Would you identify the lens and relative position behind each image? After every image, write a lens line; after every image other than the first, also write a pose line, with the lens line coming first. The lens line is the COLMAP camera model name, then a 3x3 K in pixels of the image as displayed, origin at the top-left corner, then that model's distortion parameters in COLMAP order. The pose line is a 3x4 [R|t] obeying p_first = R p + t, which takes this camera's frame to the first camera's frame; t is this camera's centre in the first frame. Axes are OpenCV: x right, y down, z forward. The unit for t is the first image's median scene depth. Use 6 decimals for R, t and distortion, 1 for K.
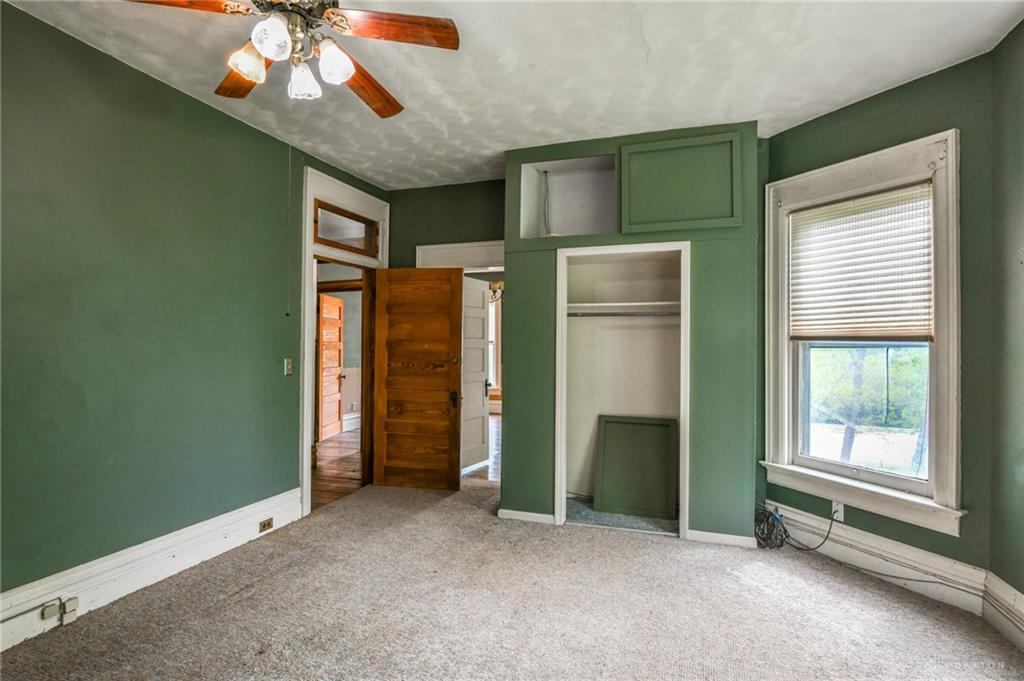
lens RADIAL K [[508.3, 0, 507.9], [0, 508.3, 340.1], [0, 0, 1]] dist [0.015824, -0.006420]
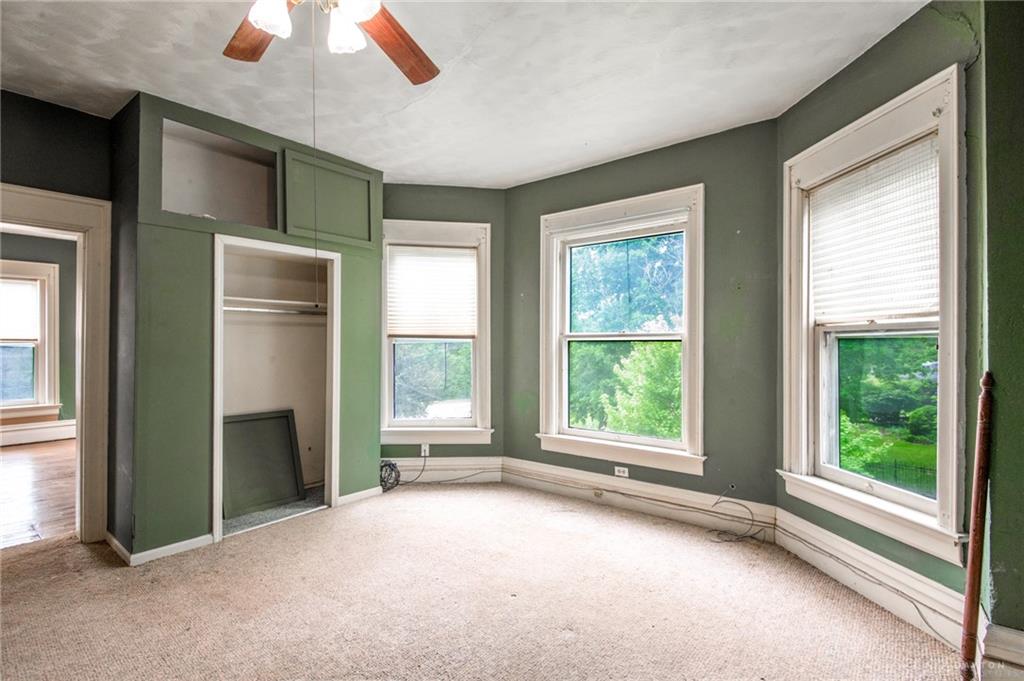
lens RADIAL K [[508.3, 0, 509.7], [0, 508.3, 340.5], [0, 0, 1]] dist [0.015824, -0.006420]
pose [[0.342174, -0.002655, 0.939633, -0.642267], [-0.008052, 0.999951, 0.005757, -0.002107], [-0.939602, -0.009536, 0.342136, 0.234816]]
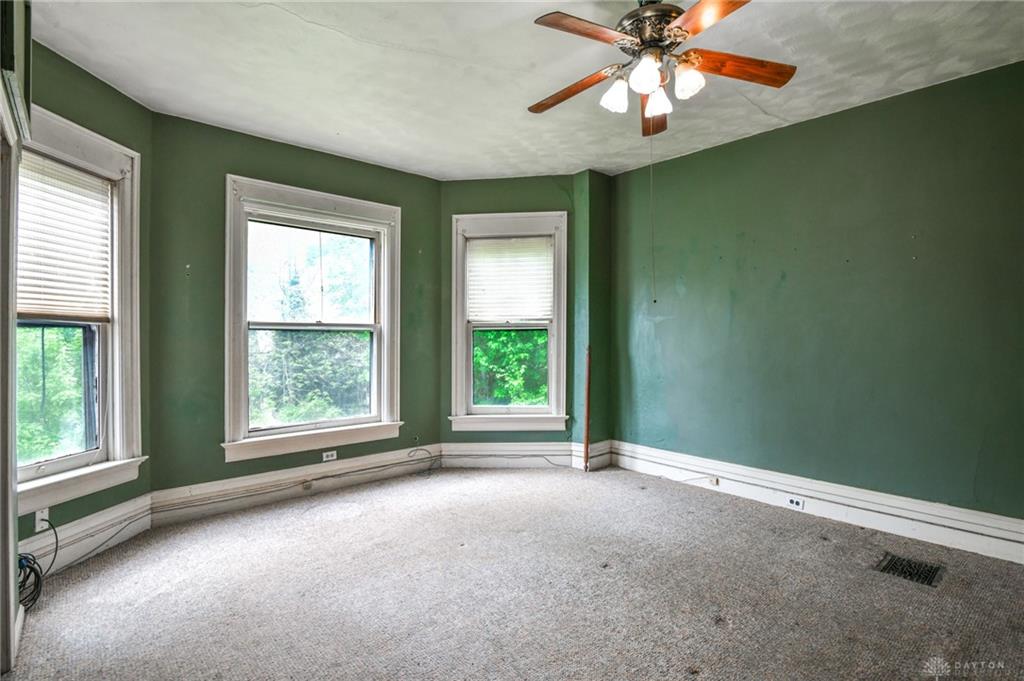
lens RADIAL K [[508.3, 0, 513.0], [0, 508.3, 341.1], [0, 0, 1]] dist [0.015824, -0.006420]
pose [[-0.878218, -0.007425, 0.478204, -0.413883], [-0.010703, 0.999934, -0.004131, 0.031483], [-0.478142, -0.008746, -0.878239, 1.285546]]
